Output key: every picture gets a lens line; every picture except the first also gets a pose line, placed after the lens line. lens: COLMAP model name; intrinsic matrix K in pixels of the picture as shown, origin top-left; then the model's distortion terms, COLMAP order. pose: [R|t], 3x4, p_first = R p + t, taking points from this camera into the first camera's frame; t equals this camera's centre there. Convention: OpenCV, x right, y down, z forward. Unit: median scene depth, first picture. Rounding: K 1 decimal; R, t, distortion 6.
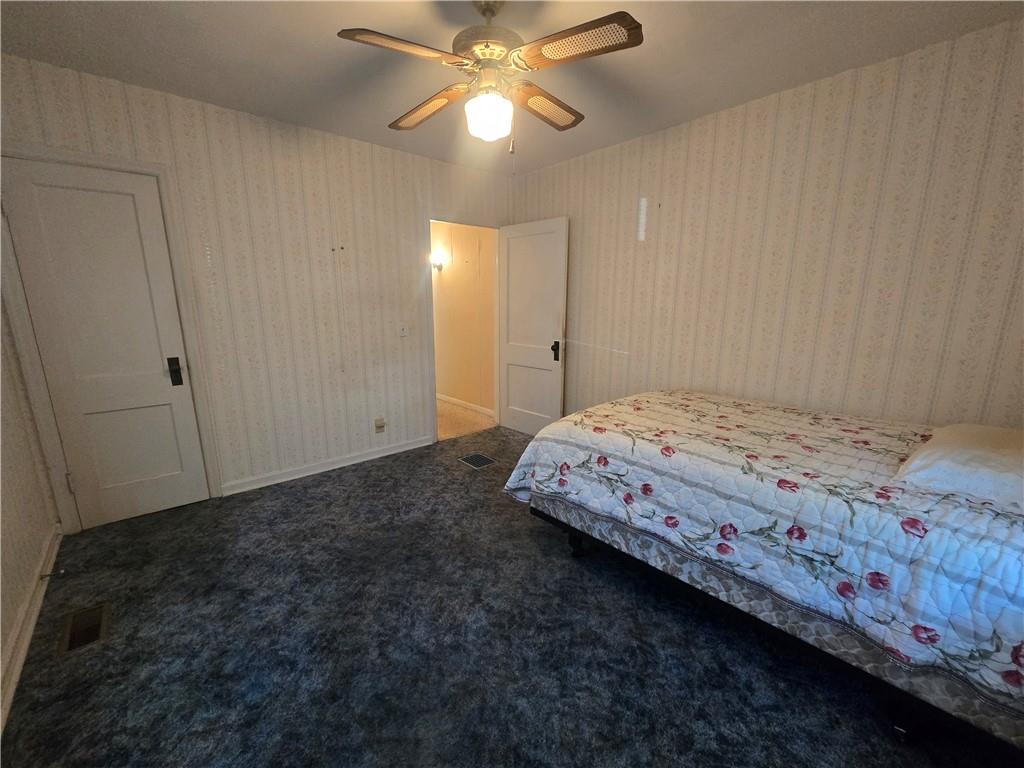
lens RADIAL K [[420.6, 0, 509.7], [0, 420.6, 386.9], [0, 0, 1]] dist [-0.001124, 0.000505]
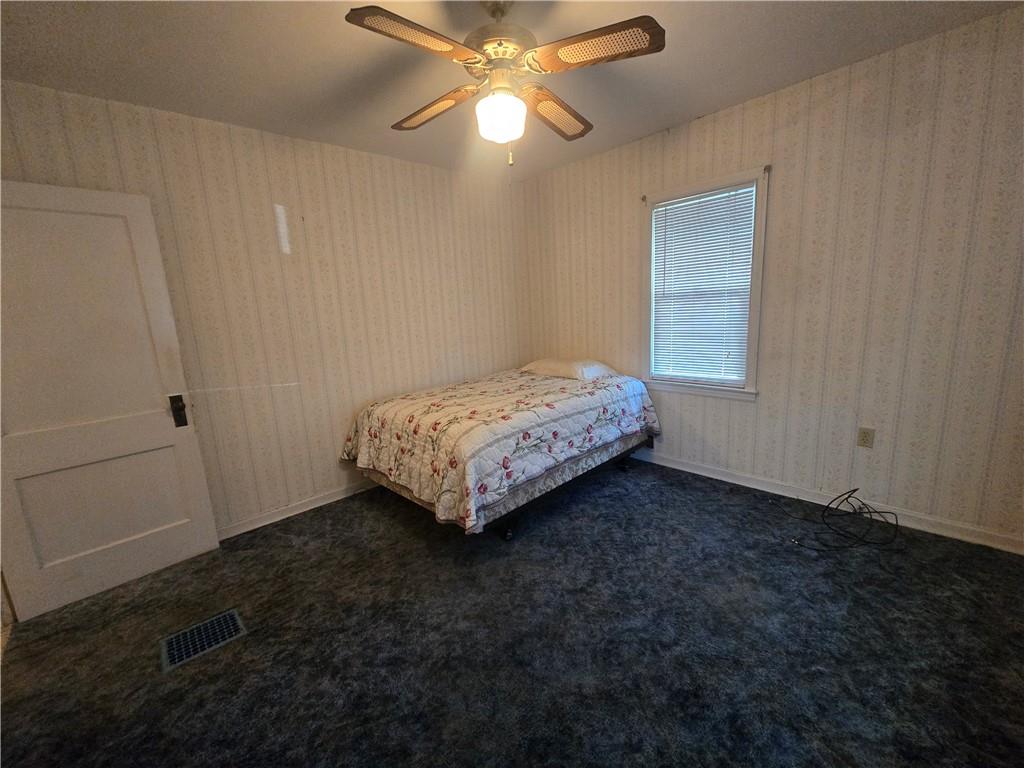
lens RADIAL K [[420.6, 0, 509.7], [0, 420.6, 386.9], [0, 0, 1]] dist [-0.001124, 0.000505]
pose [[-0.029551, -0.193818, 0.980592, -1.088416], [0.253949, 0.947376, 0.194905, -0.241751], [-0.966766, 0.254780, 0.021223, 1.118065]]
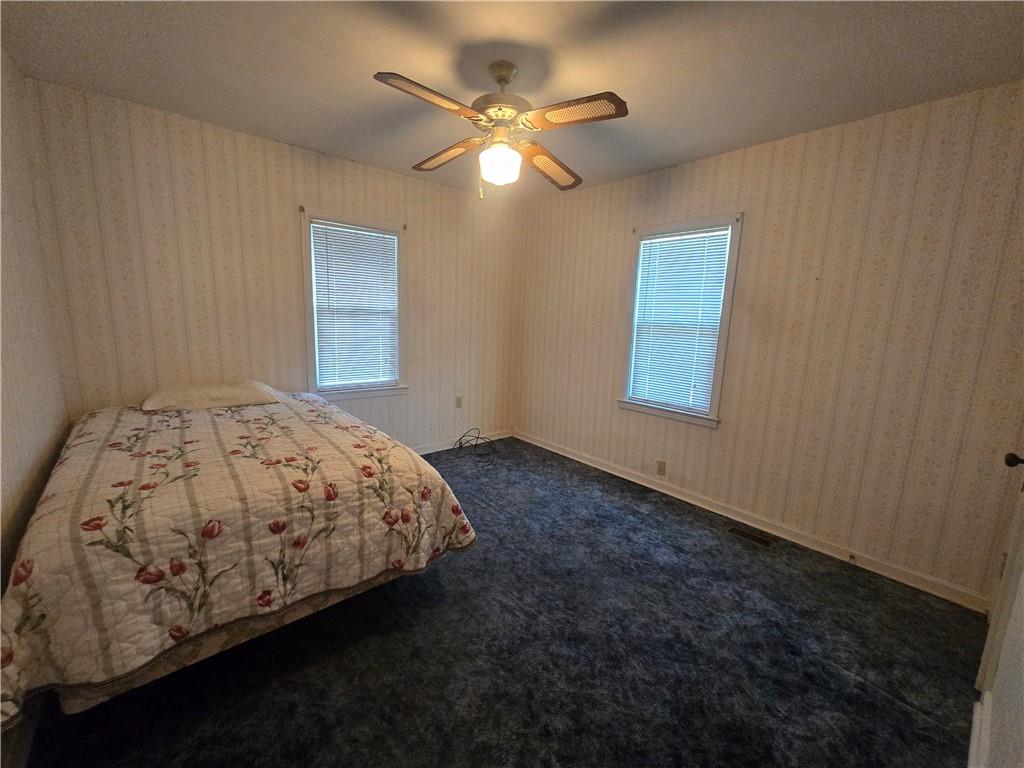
lens RADIAL K [[420.6, 0, 509.7], [0, 420.6, 386.9], [0, 0, 1]] dist [-0.001124, 0.000505]
pose [[-0.998668, -0.048318, 0.018114, -0.114186], [-0.038374, 0.930097, 0.365305, -0.494758], [-0.034498, 0.364123, -0.930712, 2.282751]]
